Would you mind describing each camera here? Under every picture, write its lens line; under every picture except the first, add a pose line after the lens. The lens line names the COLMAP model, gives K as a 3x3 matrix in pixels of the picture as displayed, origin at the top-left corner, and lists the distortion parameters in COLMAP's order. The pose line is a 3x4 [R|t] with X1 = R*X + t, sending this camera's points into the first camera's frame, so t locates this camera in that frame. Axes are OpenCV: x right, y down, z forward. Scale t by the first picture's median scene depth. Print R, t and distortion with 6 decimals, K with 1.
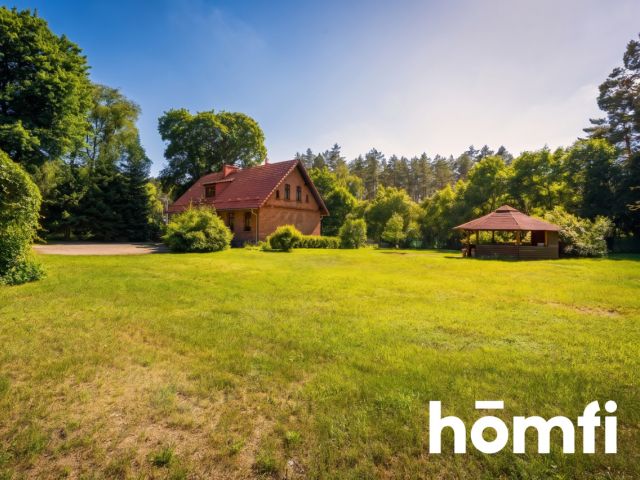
lens RADIAL K [[341.8, 0, 305.8], [0, 341.8, 227.3], [0, 0, 1]] dist [-0.029996, 0.000686]
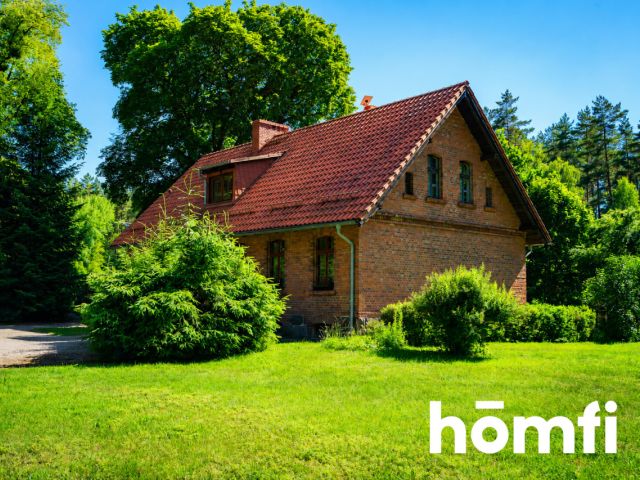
lens RADIAL K [[710.6, 0, 296.7], [0, 710.6, 236.3], [0, 0, 1]] dist [0.020591, 0.000000]
pose [[0.984453, -0.025787, -0.173742, -0.066589], [0.012752, 0.997047, -0.075729, 0.009249], [0.175182, 0.072336, 0.981875, 0.266638]]
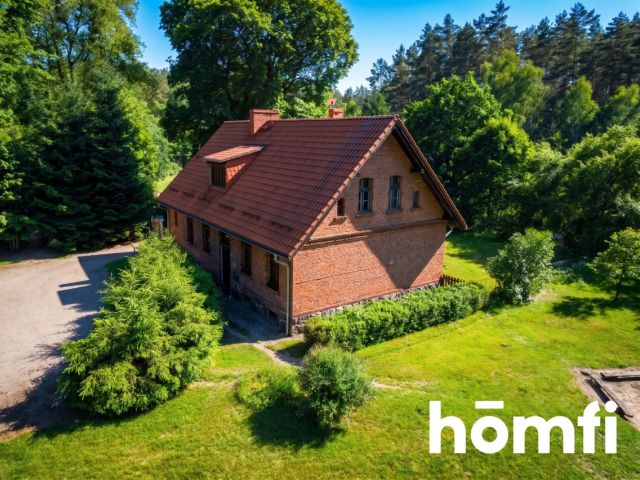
lens RADIAL K [[458.2, 0, 284.3], [0, 458.2, 232.9], [0, 0, 1]] dist [-0.036338, 0.024878]
pose [[0.947606, 0.065105, -0.312736, 0.032281], [0.012557, 0.970662, 0.240119, -0.194795], [0.319194, -0.231465, 0.918988, 0.410073]]
